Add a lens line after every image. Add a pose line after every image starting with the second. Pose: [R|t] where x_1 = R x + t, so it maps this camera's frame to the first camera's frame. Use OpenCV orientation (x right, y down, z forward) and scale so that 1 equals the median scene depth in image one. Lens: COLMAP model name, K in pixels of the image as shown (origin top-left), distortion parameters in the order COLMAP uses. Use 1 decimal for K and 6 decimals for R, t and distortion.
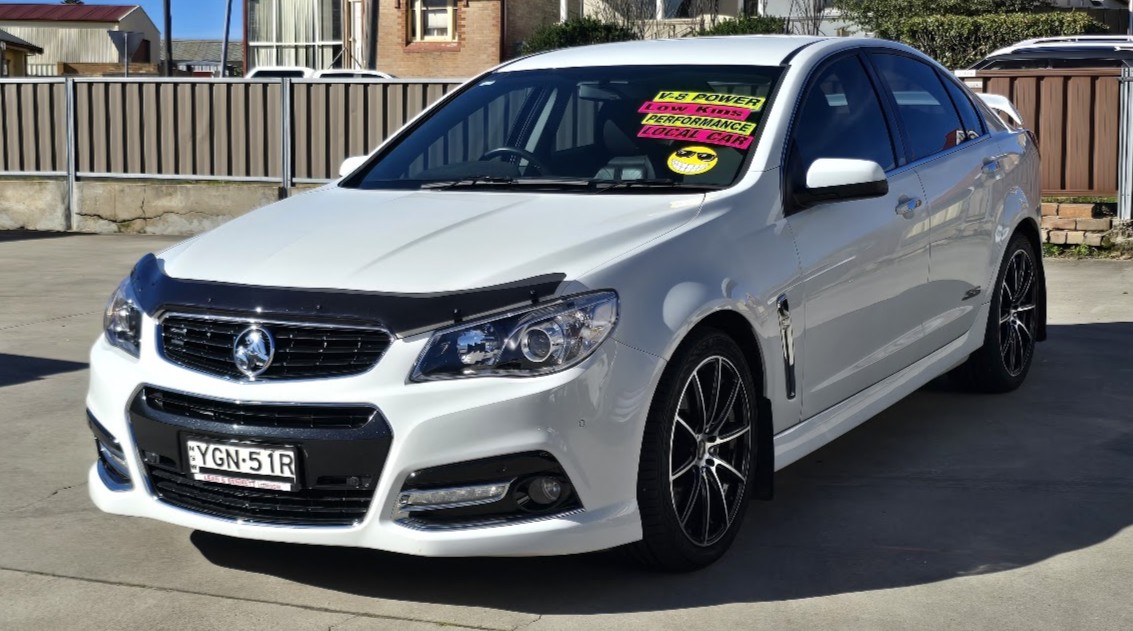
lens RADIAL K [[1857.3, 0, 591.0], [0, 1857.3, 315.5], [0, 0, 1]] dist [0.160816, -0.042885]
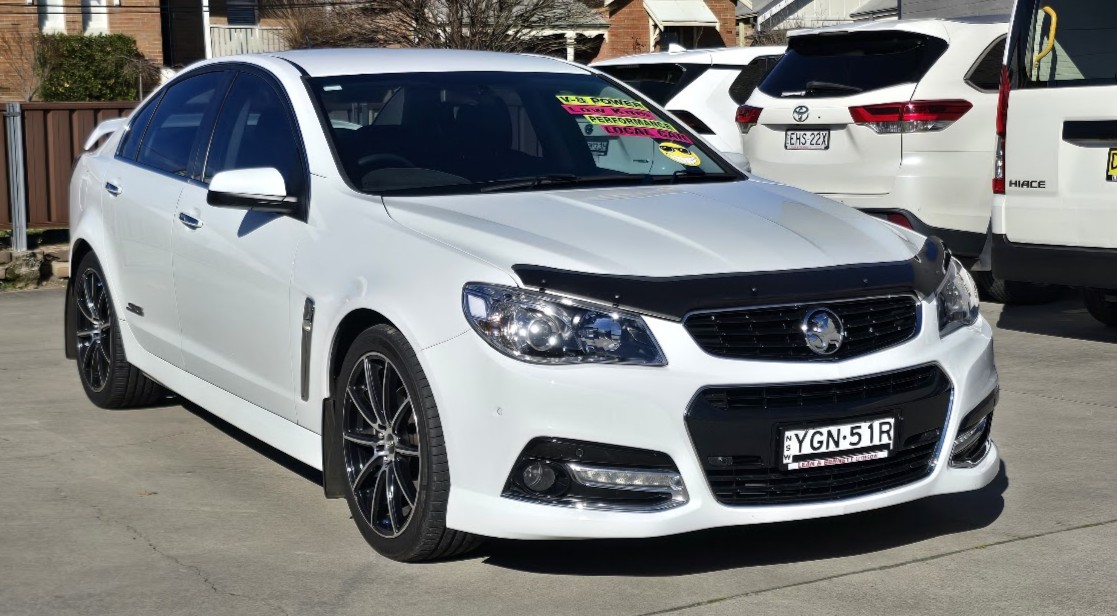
lens RADIAL K [[1822.5, 0, 558.5], [0, 1822.5, 308.0], [0, 0, 1]] dist [0.117898, -0.150073]
pose [[0.526249, -0.091078, 0.845439, -1.080642], [0.121744, 0.992074, 0.031094, -0.041287], [-0.841570, 0.086564, 0.533167, 0.585066]]
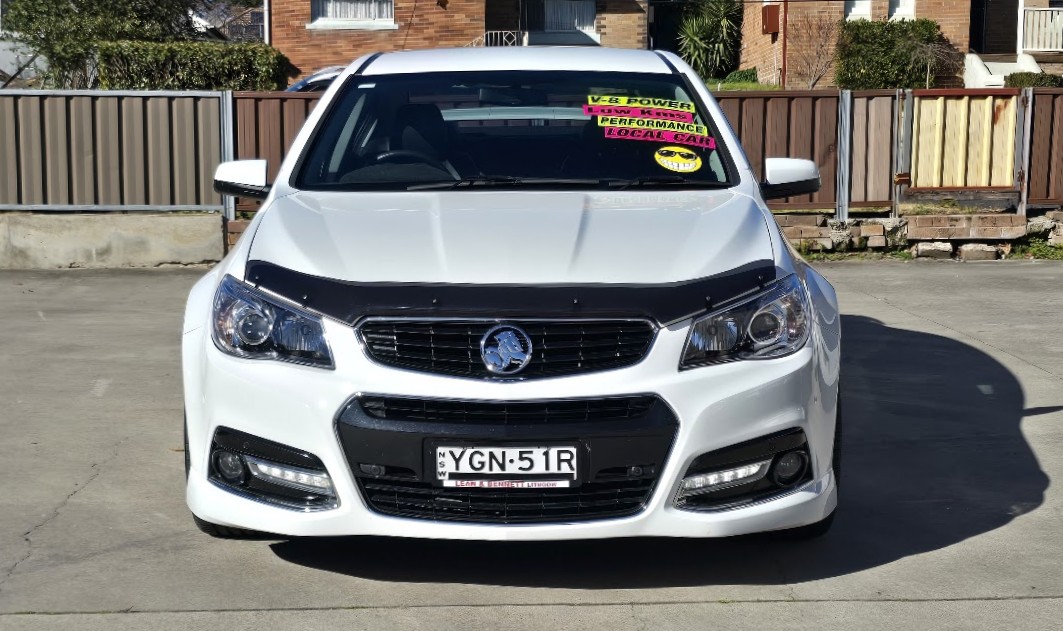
lens RADIAL K [[1842.2, 0, 531.5], [0, 1842.2, 315.5], [0, 0, 1]] dist [0.167882, -0.130825]
pose [[0.875851, -0.044168, 0.480556, -0.625560], [0.051835, 0.998652, -0.002686, 0.004463], [-0.479789, 0.027262, 0.876960, 0.144533]]
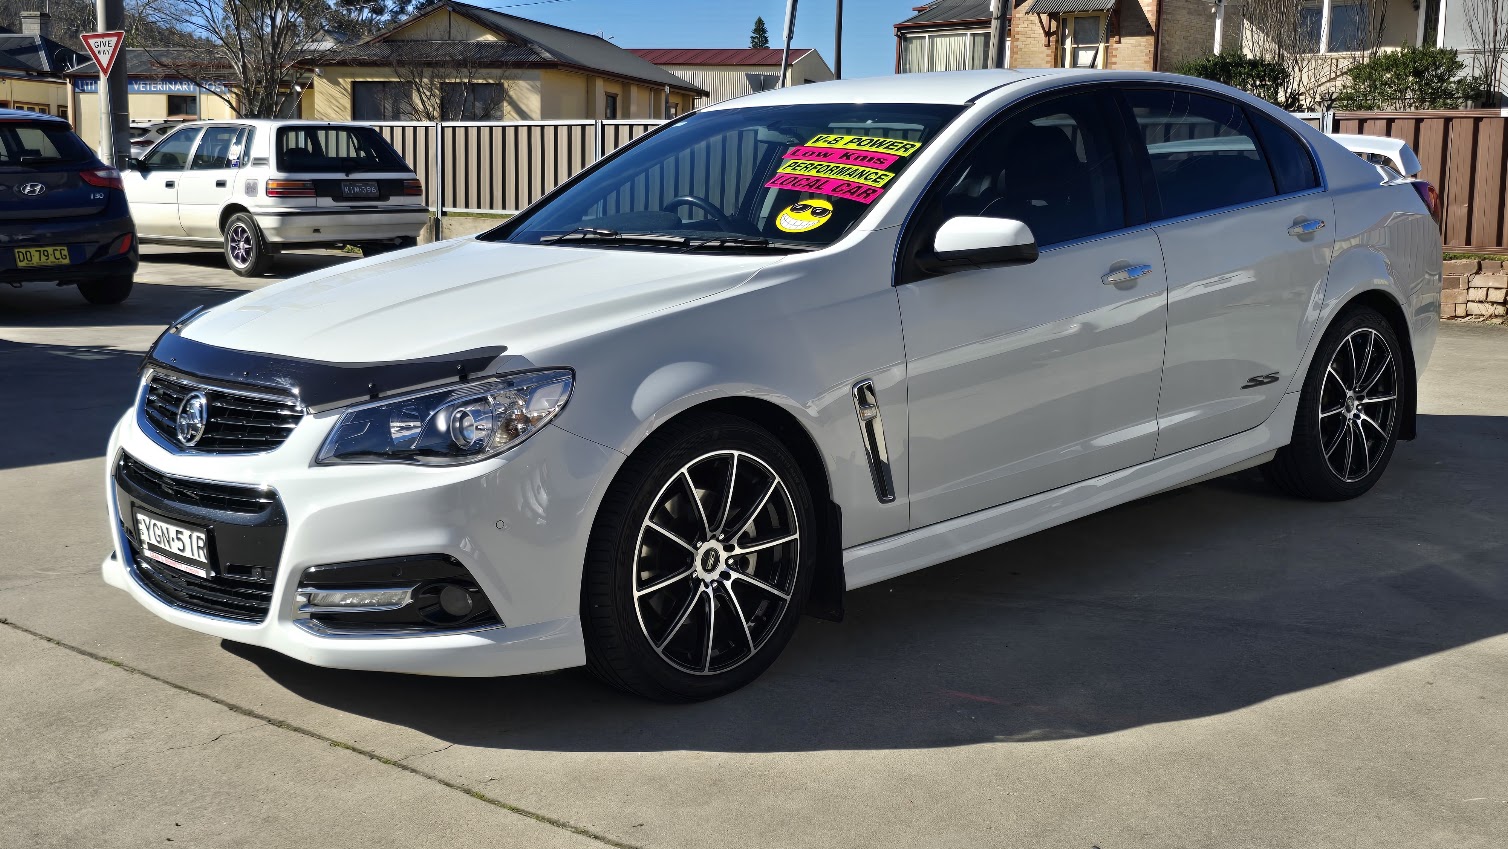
lens RADIAL K [[1850.4, 0, 753.7], [0, 1850.4, 348.8], [0, 0, 1]] dist [0.093038, -0.019757]
pose [[0.953418, 0.039380, -0.299072, 0.343634], [-0.040139, 0.999188, 0.003609, -0.028962], [0.298971, 0.008564, 0.954224, 0.215616]]
